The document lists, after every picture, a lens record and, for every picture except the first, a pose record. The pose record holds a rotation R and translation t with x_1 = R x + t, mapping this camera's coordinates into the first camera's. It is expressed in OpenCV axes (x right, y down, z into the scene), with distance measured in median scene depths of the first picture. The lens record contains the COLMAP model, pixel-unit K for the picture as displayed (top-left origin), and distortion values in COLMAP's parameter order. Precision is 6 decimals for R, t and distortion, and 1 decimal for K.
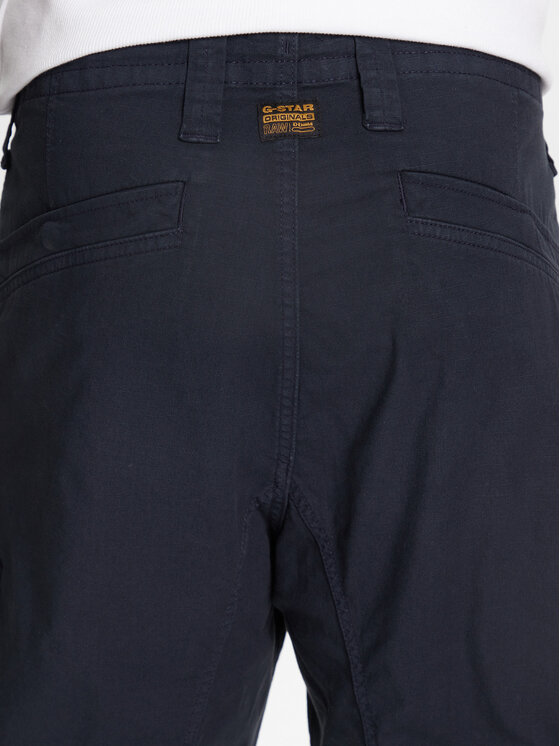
lens RADIAL K [[2420.3, 0, 280.0], [0, 2420.3, 373.0], [0, 0, 1]] dist [0.027519, 1.641231]
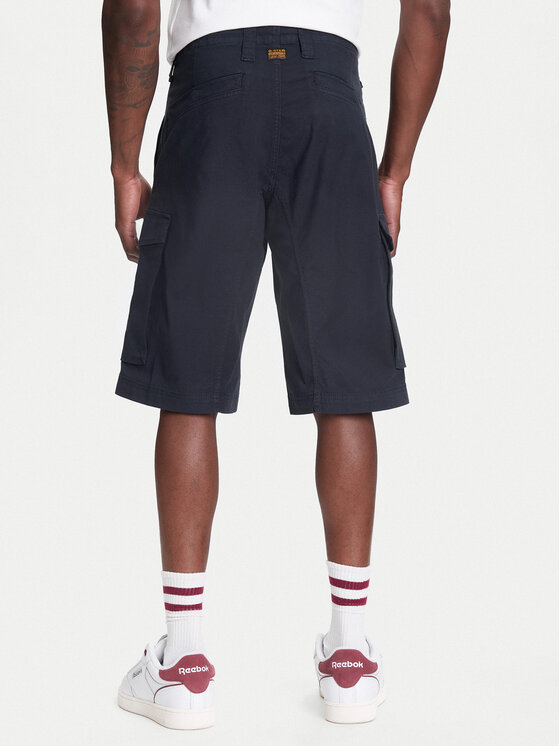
lens RADIAL K [[1474.4, 0, 280.0], [0, 1474.4, 373.0], [0, 0, 1]] dist [-0.196048, 0.143684]
pose [[0.997898, -0.005642, 0.064553, -0.111570], [0.004050, 0.999685, 0.024766, 0.246142], [-0.064672, -0.024452, 0.997607, -0.824536]]
